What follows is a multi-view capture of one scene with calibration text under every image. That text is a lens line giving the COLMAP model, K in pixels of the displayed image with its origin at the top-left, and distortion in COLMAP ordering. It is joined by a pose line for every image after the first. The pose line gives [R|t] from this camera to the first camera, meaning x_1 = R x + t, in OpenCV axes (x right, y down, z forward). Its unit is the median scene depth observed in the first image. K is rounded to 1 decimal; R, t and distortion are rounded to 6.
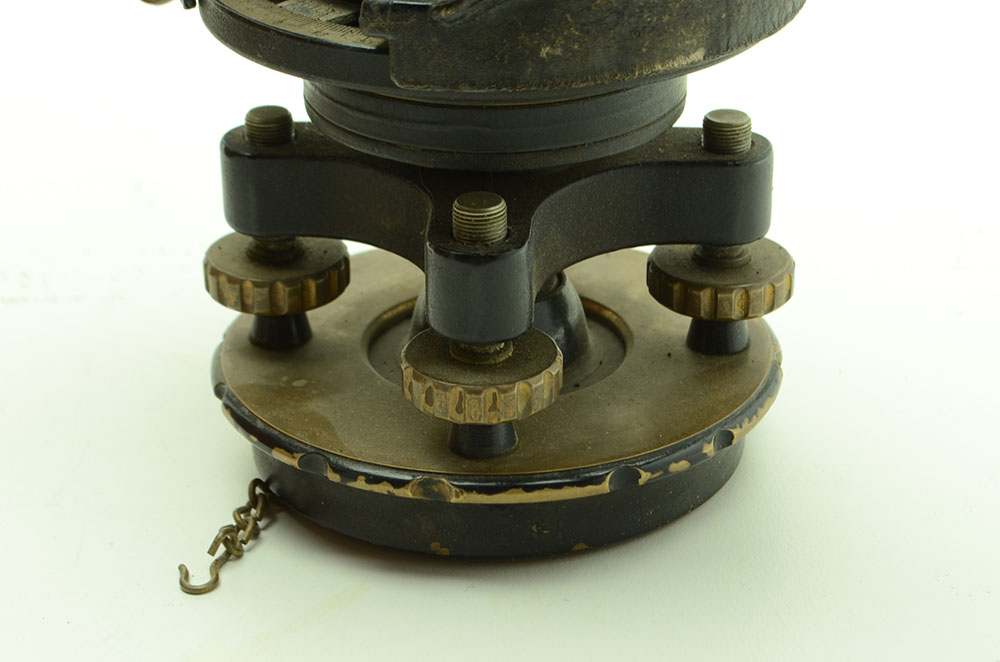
lens RADIAL K [[2196.2, 0, 507.8], [0, 2196.2, 330.7], [0, 0, 1]] dist [-0.010262, 0.000000]
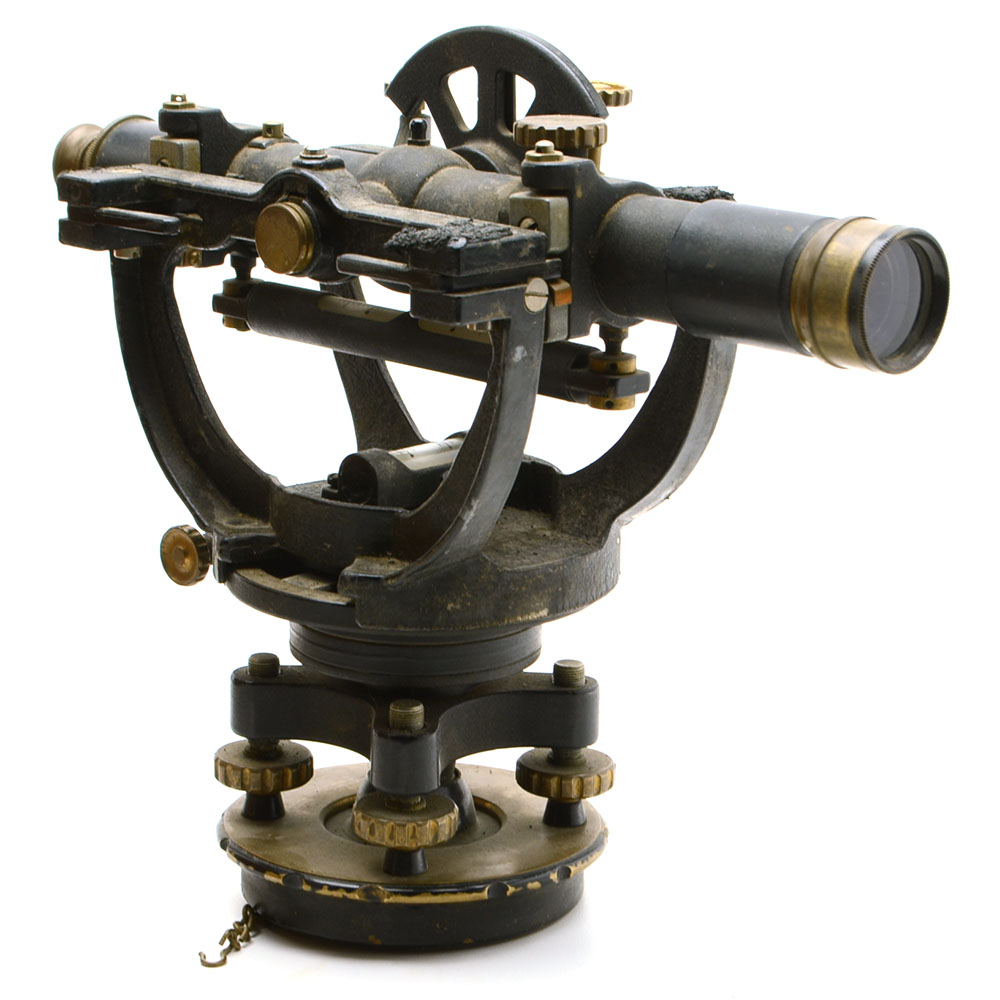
lens RADIAL K [[3158.9, 0, 497.5], [0, 3158.9, 495.6], [0, 0, 1]] dist [1.308461, 0.000000]
pose [[0.999224, 0.016189, 0.035908, -0.031648], [-0.007840, 0.975135, -0.221472, 0.294643], [-0.038600, 0.221019, 0.974505, -1.239206]]
